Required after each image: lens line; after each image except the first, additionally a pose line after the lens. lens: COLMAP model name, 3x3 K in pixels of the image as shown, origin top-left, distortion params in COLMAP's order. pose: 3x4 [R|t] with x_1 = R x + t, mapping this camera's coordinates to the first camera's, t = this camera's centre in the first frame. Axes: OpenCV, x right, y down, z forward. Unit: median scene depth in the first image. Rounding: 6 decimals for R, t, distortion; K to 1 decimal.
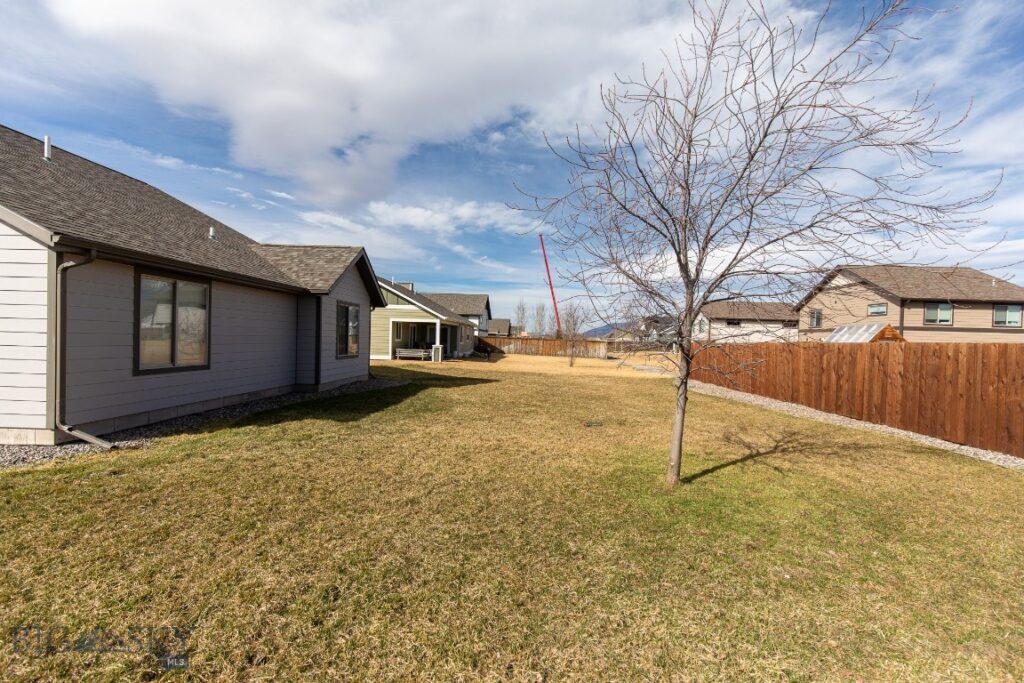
lens RADIAL K [[463.3, 0, 516.0], [0, 463.3, 346.5], [0, 0, 1]] dist [0.002534, 0.000807]
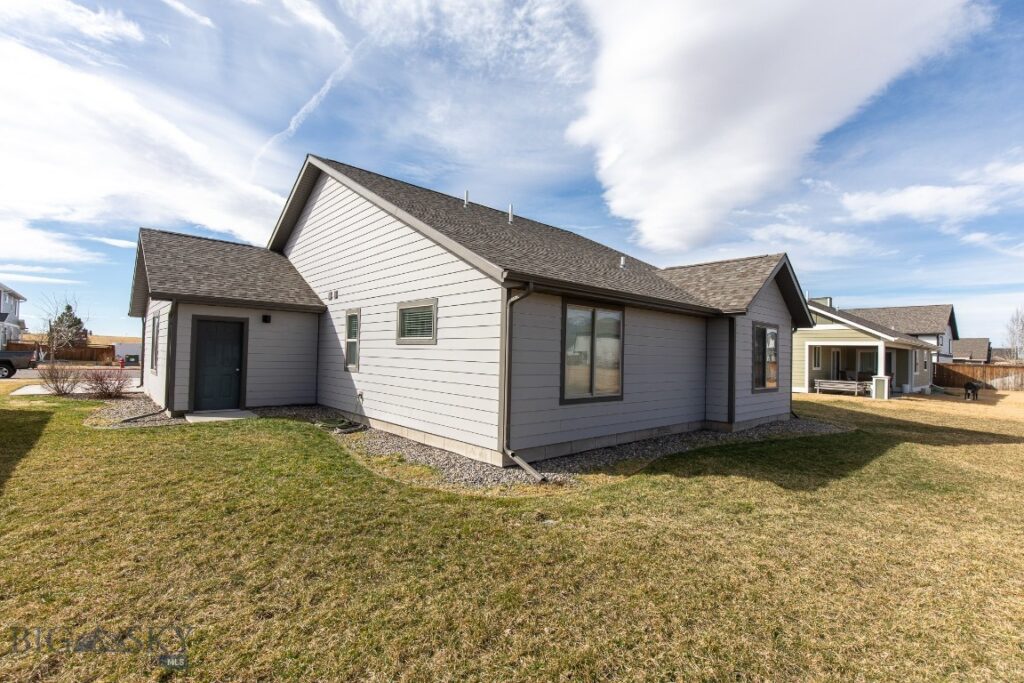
lens RADIAL K [[463.3, 0, 516.0], [0, 463.3, 346.5], [0, 0, 1]] dist [0.002534, 0.000807]
pose [[0.704604, -0.022169, -0.709254, -0.139339], [-0.017336, 0.998676, -0.048437, -0.010635], [0.709389, 0.046425, 0.703287, 0.174020]]
